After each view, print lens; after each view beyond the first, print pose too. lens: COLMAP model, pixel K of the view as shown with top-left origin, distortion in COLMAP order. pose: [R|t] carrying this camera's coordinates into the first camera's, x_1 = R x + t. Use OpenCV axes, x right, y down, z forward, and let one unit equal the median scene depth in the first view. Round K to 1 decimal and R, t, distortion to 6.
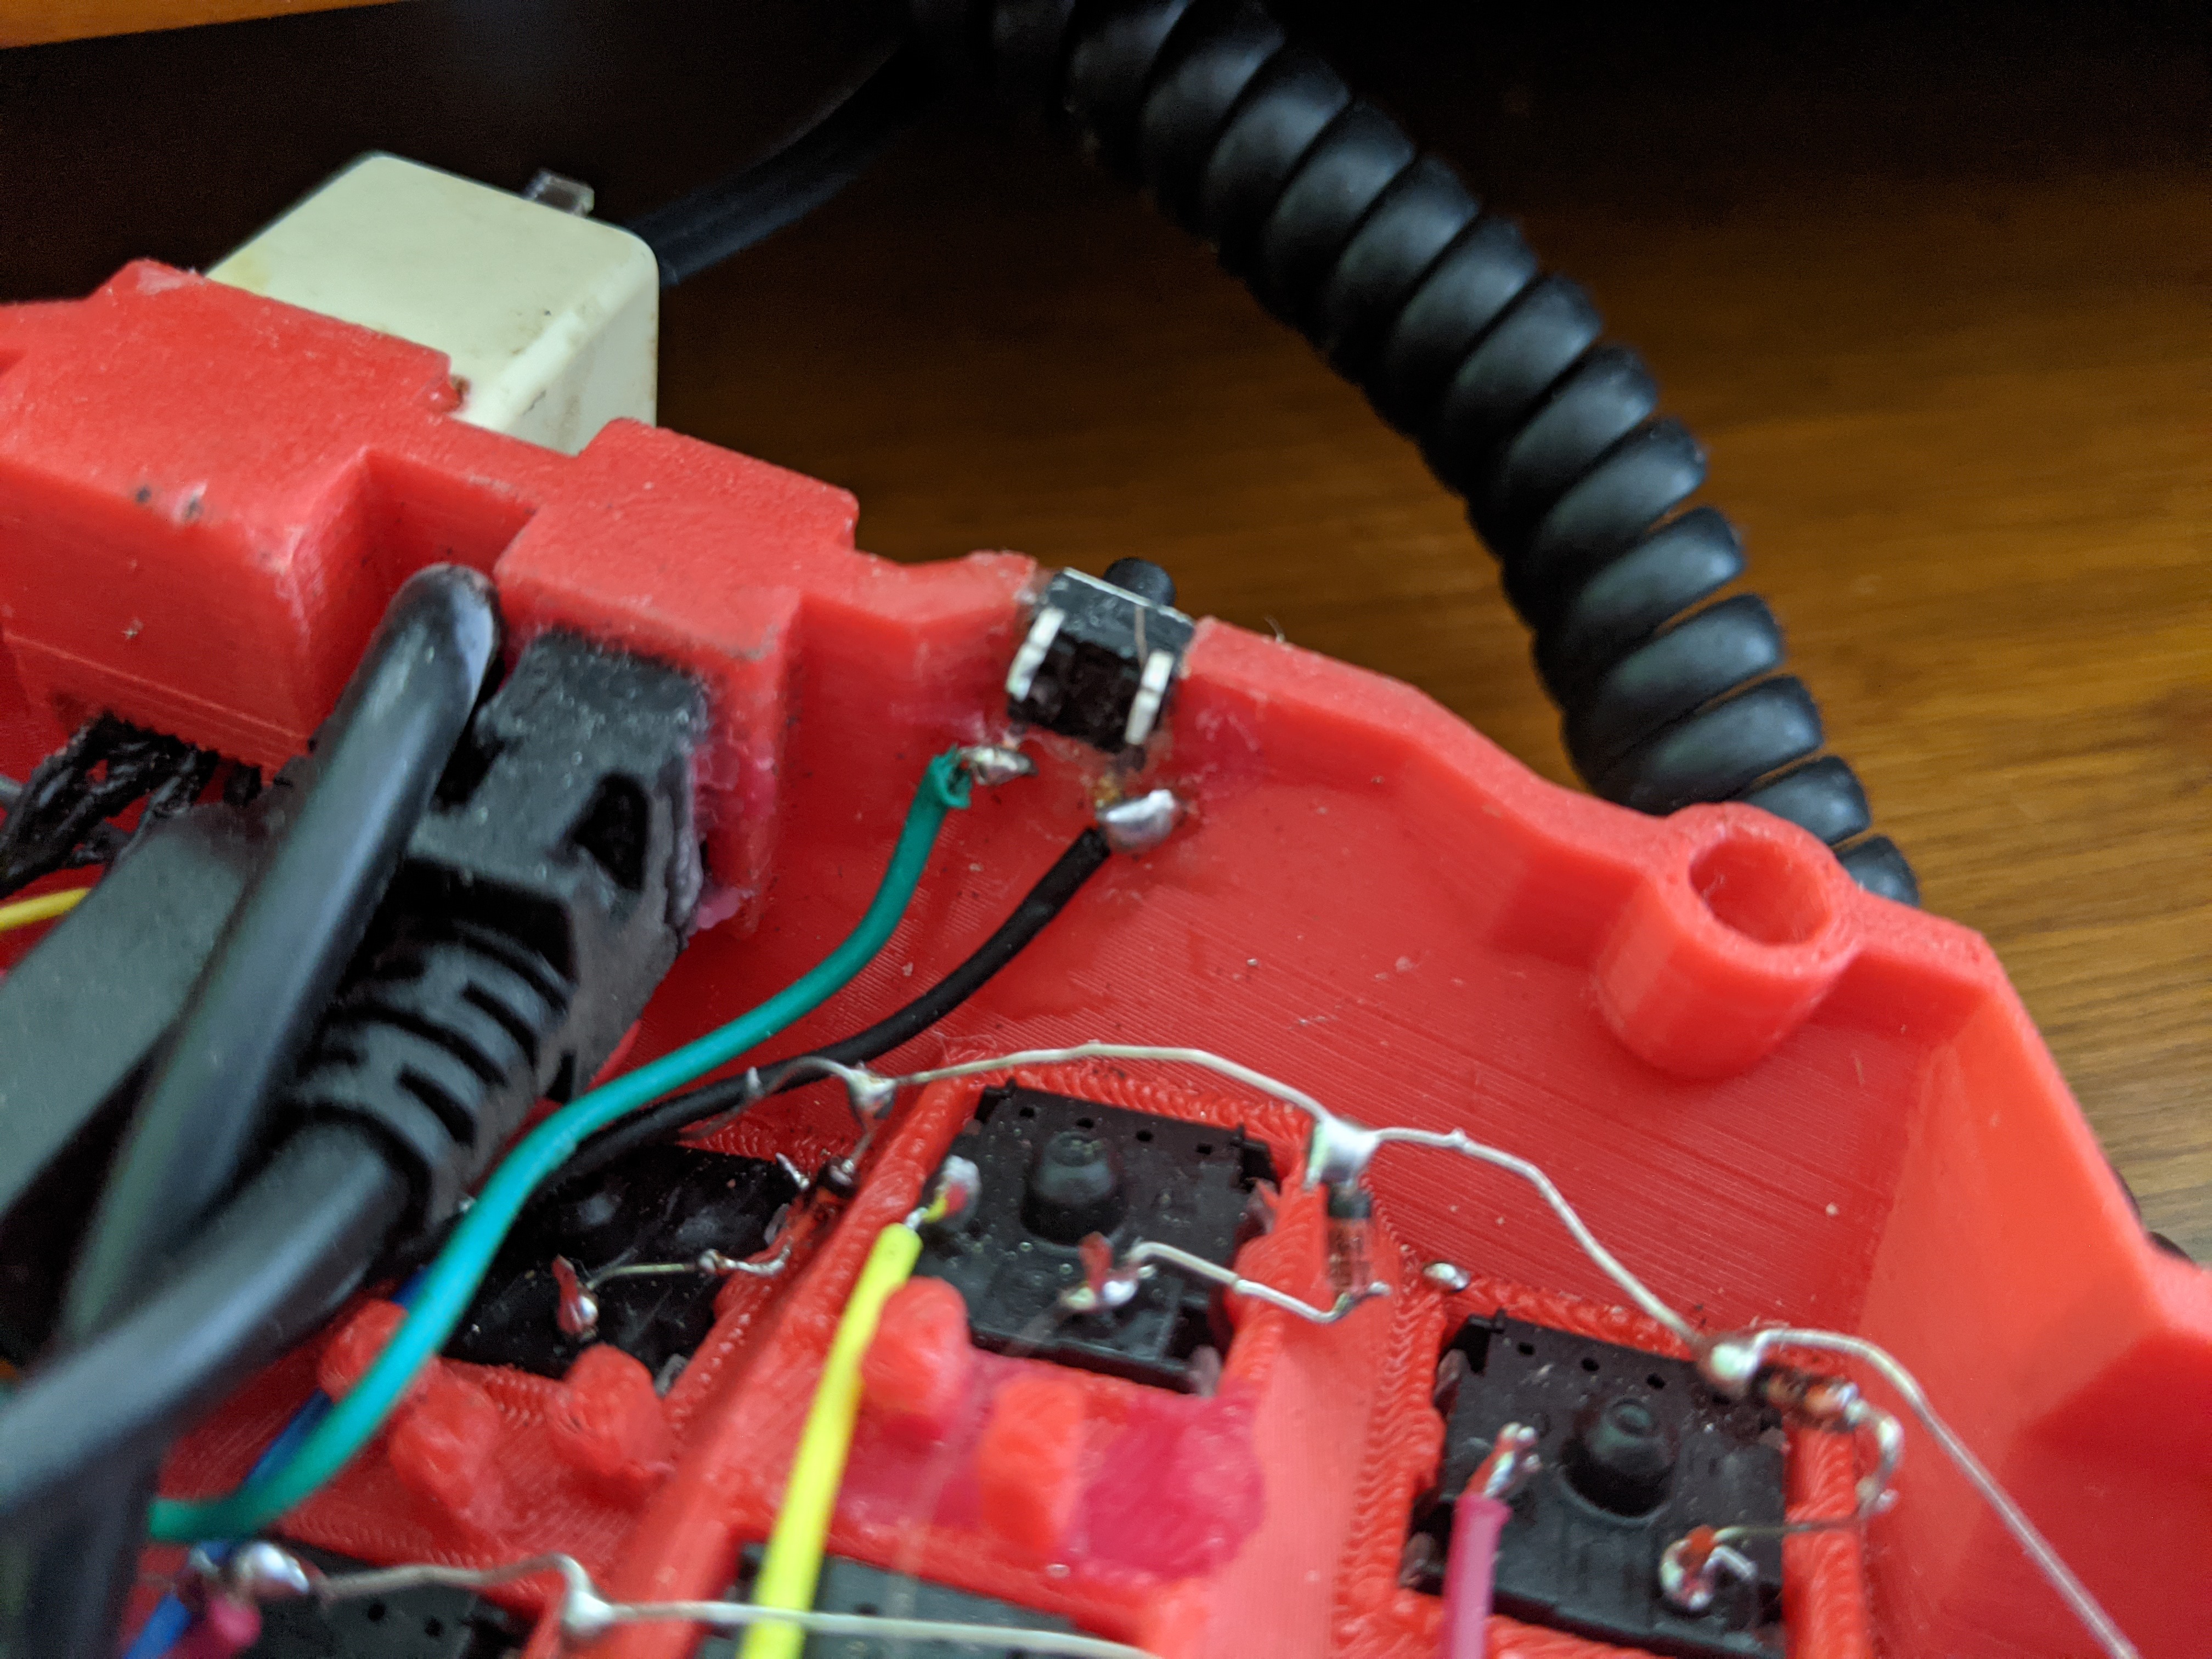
lens RADIAL K [[1912.4, 0, 1106.0], [0, 1912.4, 829.5], [0, 0, 1]] dist [0.089554, -0.415557]
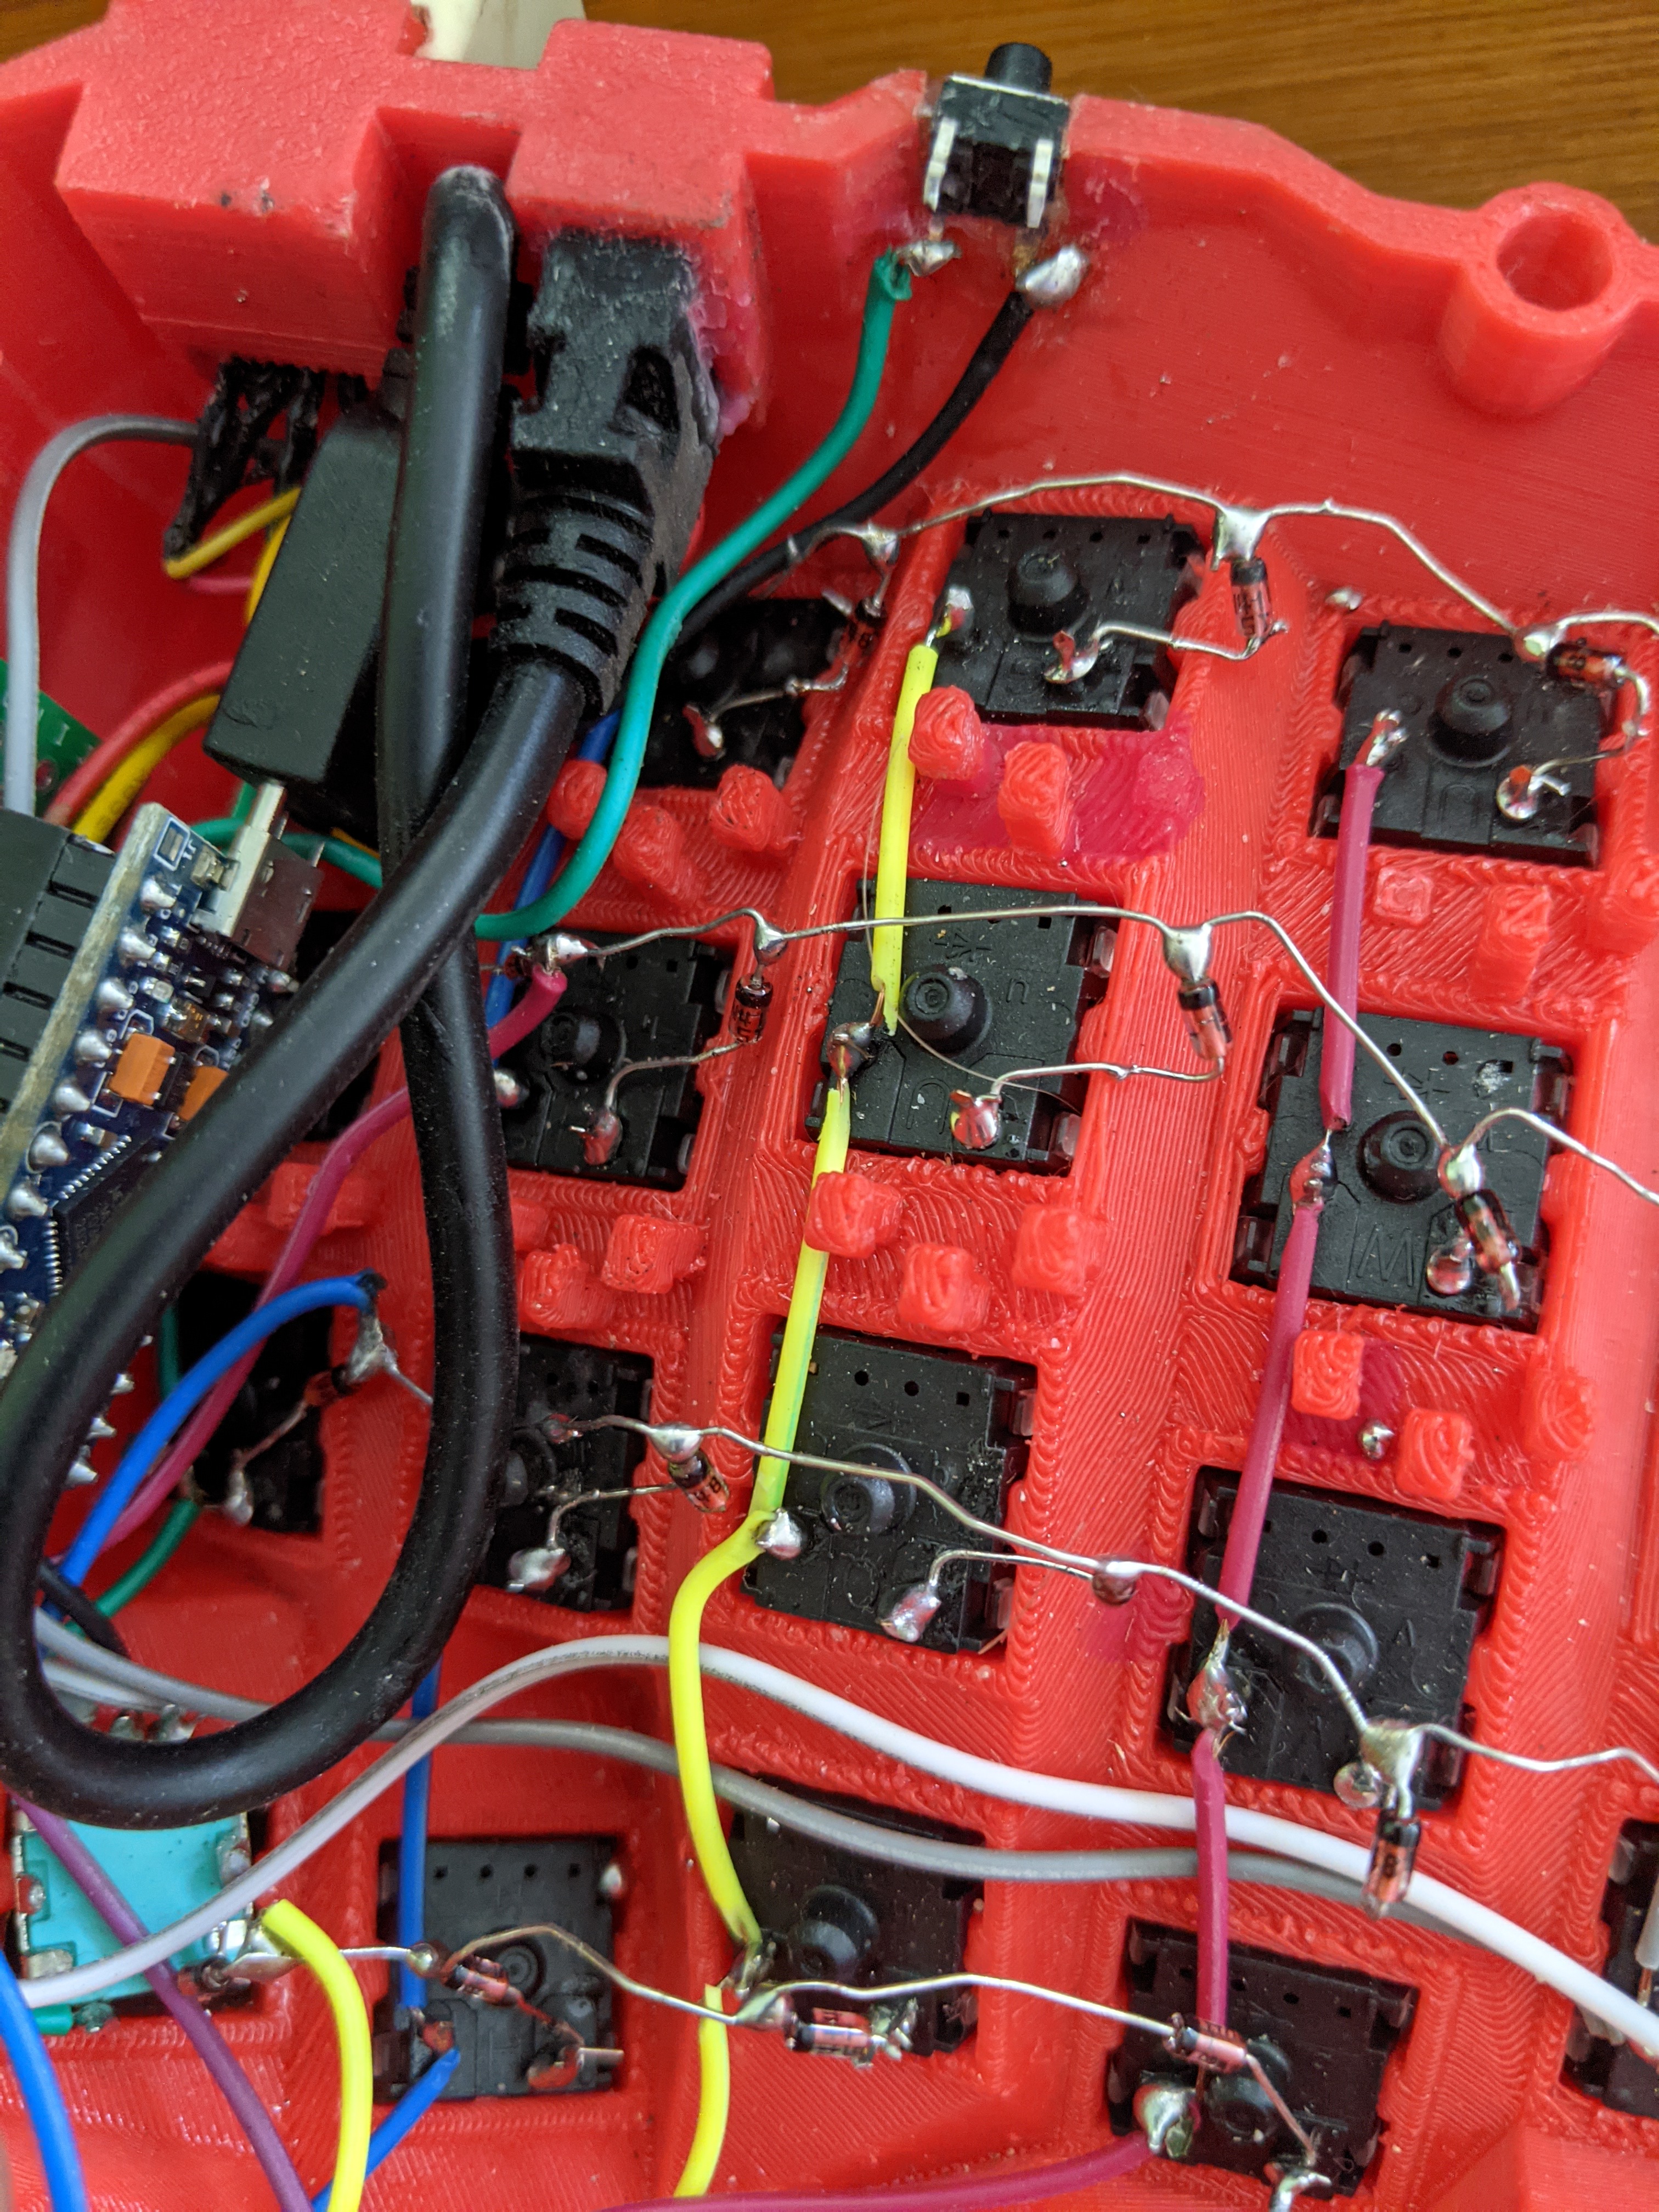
lens RADIAL K [[1912.4, 0, 785.0], [0, 1912.4, 1101.4], [0, 0, 1]] dist [0.089554, -0.415557]
pose [[0.964360, -0.128406, -0.231347, 0.071141], [0.223639, 0.862833, 0.453327, -0.150243], [0.141404, -0.488909, 0.860798, -0.340067]]
